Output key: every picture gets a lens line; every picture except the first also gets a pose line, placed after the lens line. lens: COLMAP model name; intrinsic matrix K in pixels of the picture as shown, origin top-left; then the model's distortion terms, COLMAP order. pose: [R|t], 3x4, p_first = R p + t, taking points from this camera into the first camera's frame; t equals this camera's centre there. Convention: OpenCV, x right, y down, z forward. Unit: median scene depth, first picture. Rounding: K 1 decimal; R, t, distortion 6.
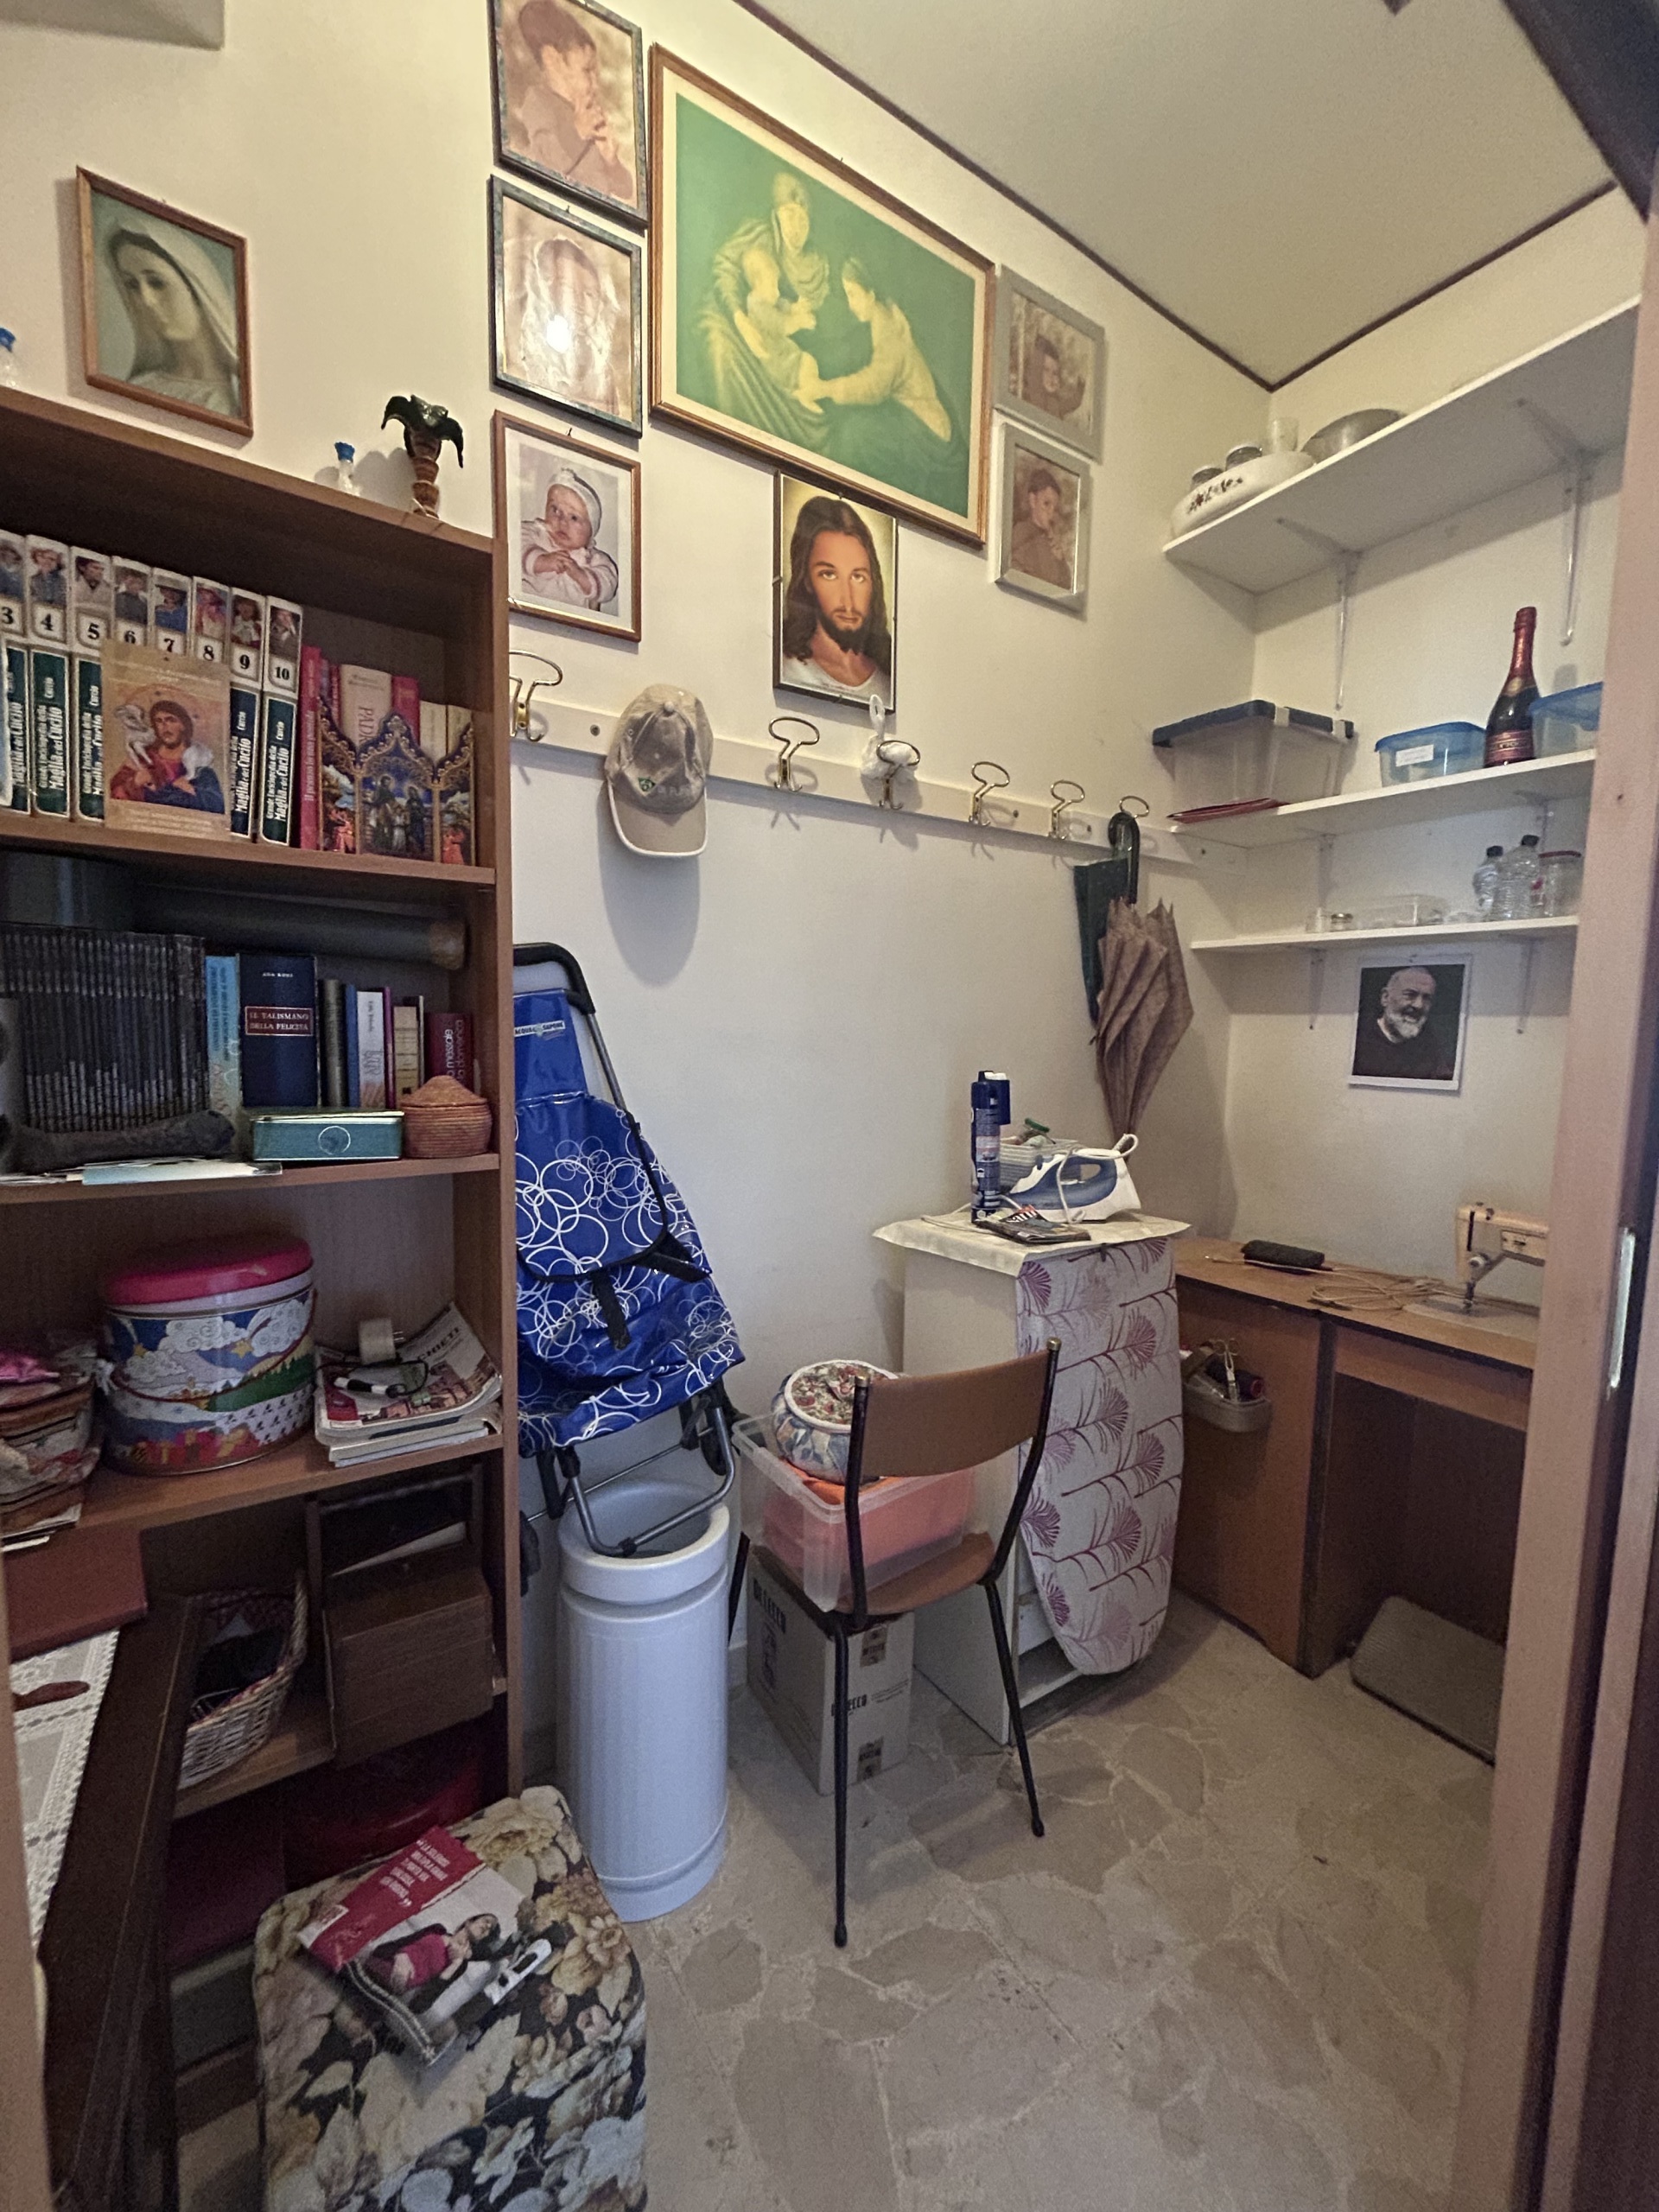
lens RADIAL K [[895.4, 0, 824.6], [0, 895.4, 1108.0], [0, 0, 1]] dist [-0.000368, 0.001020]
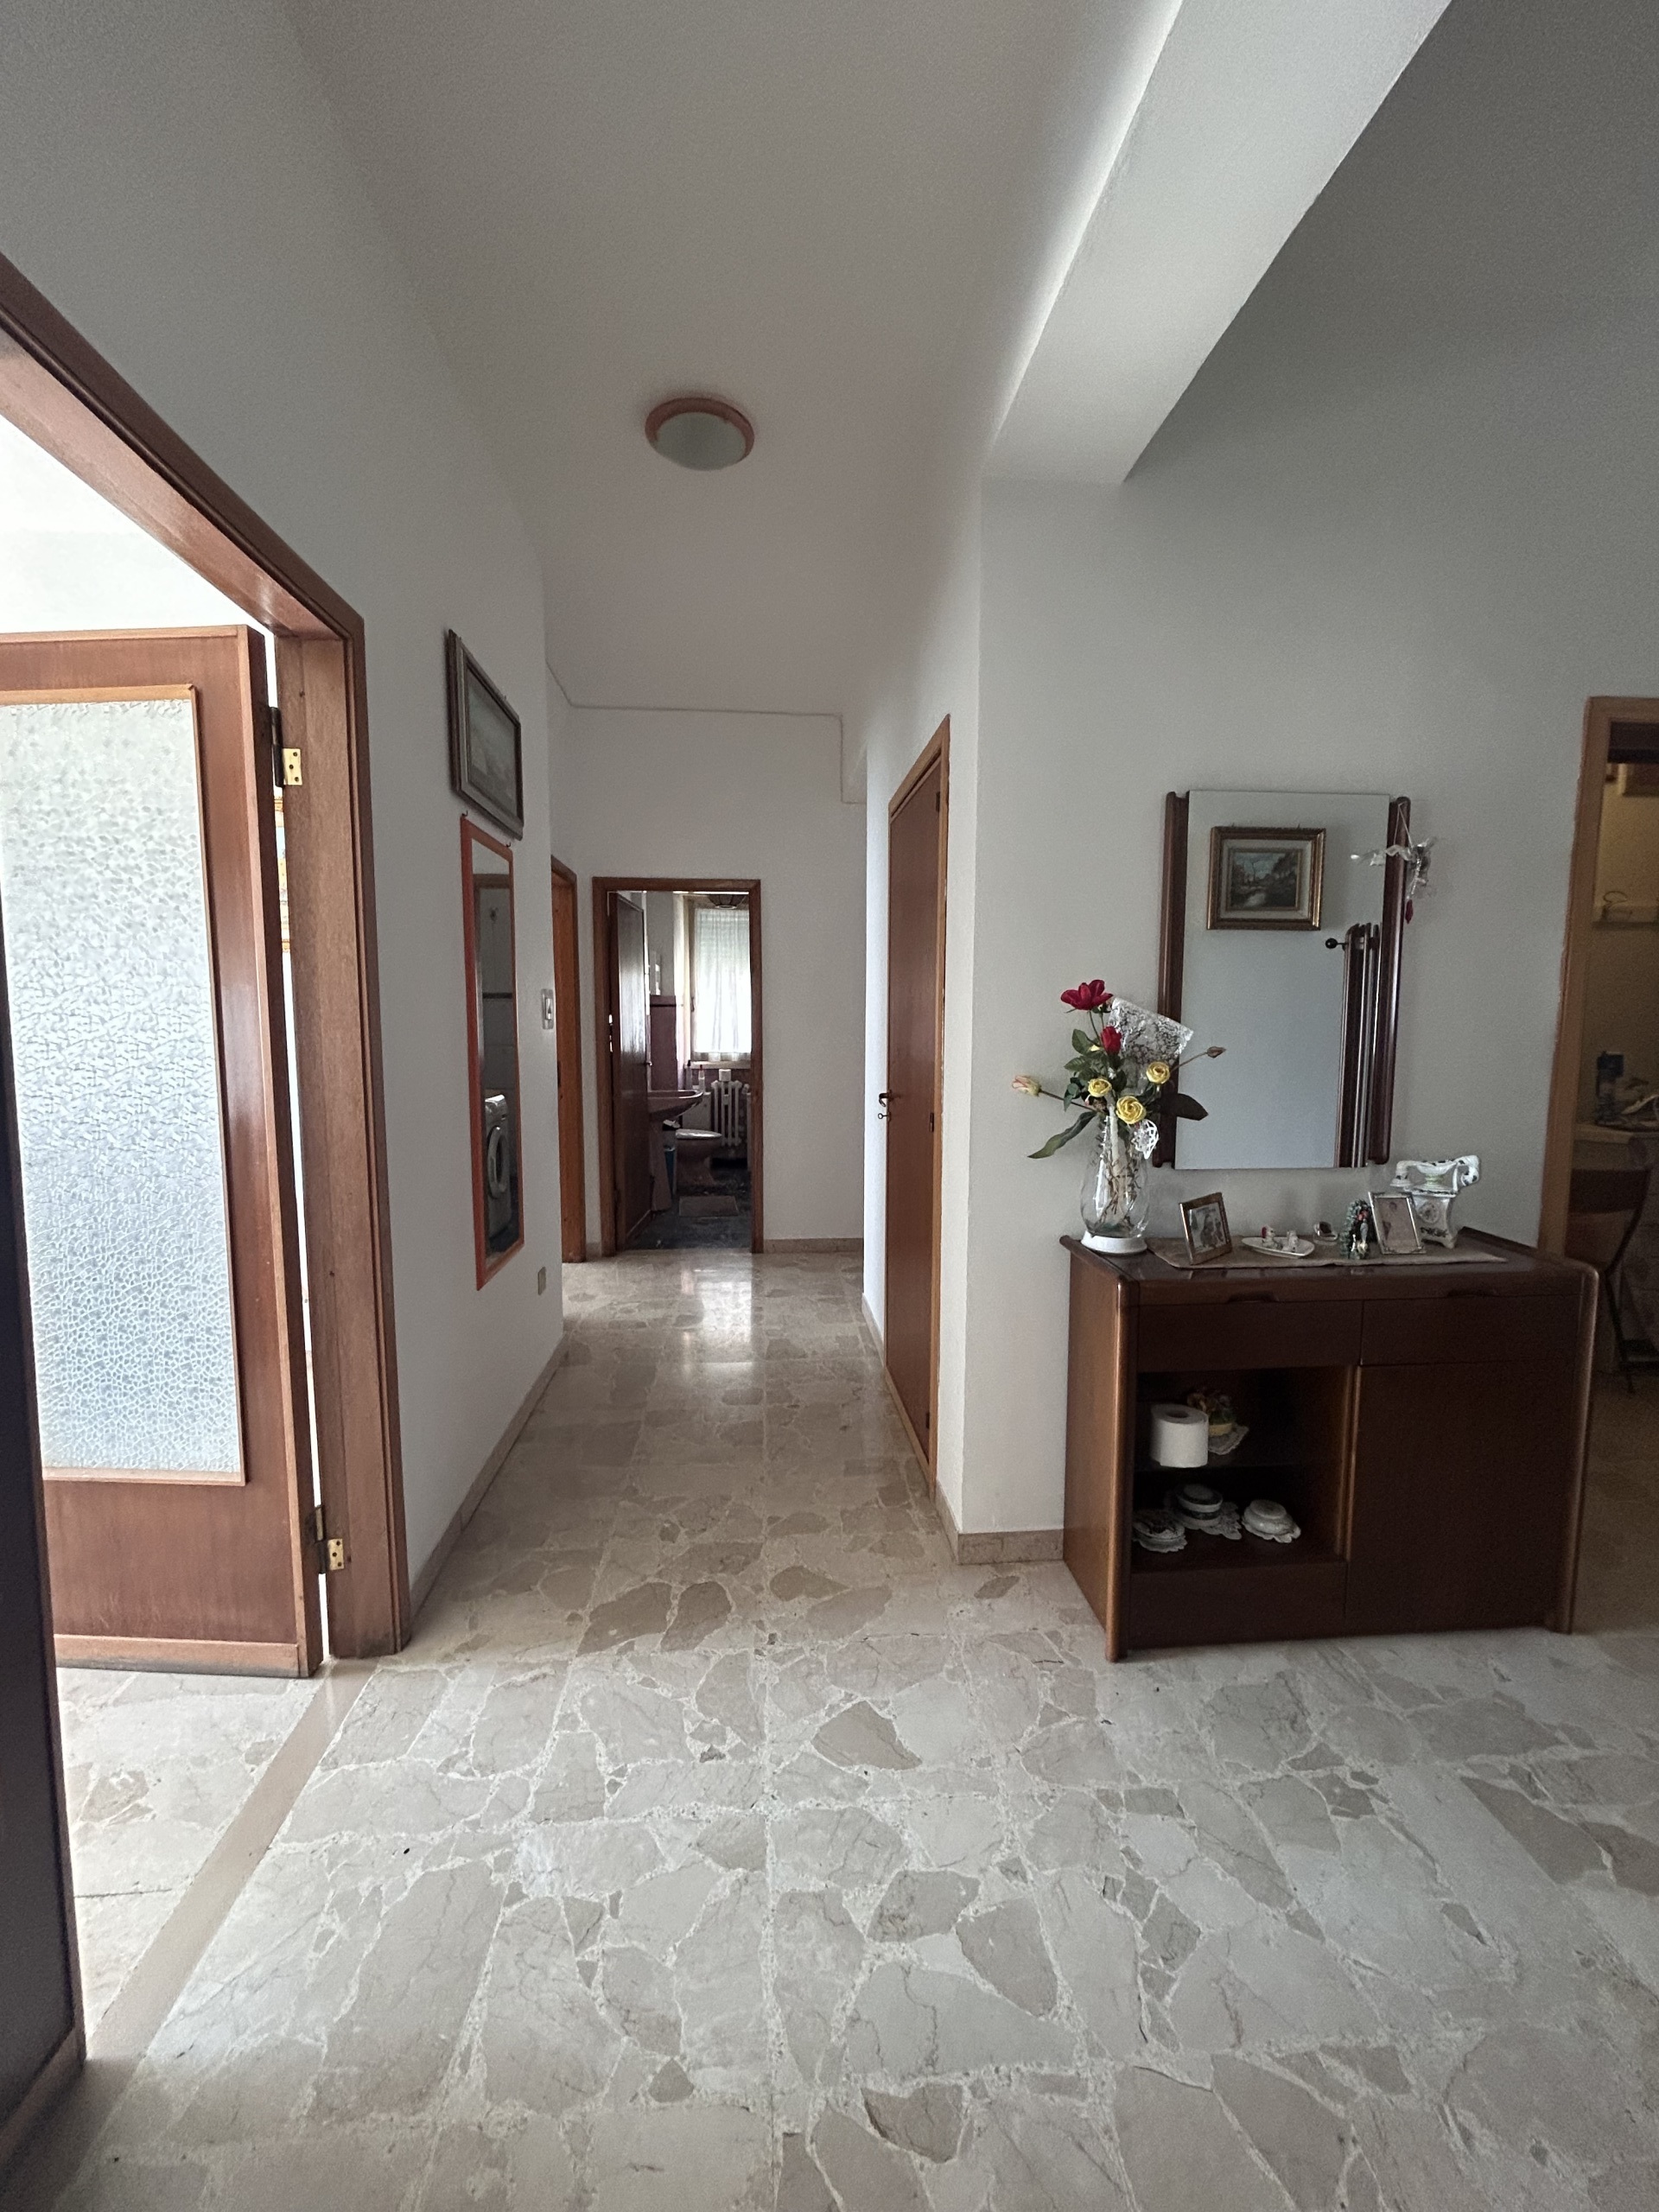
lens RADIAL K [[895.4, 0, 828.0], [0, 895.4, 1112.5], [0, 0, 1]] dist [-0.000368, 0.001020]
pose [[0.873949, 0.024512, -0.485399, -0.357530], [-0.026005, 0.999655, 0.003660, 0.132690], [0.485322, 0.009424, 0.874285, -1.552641]]
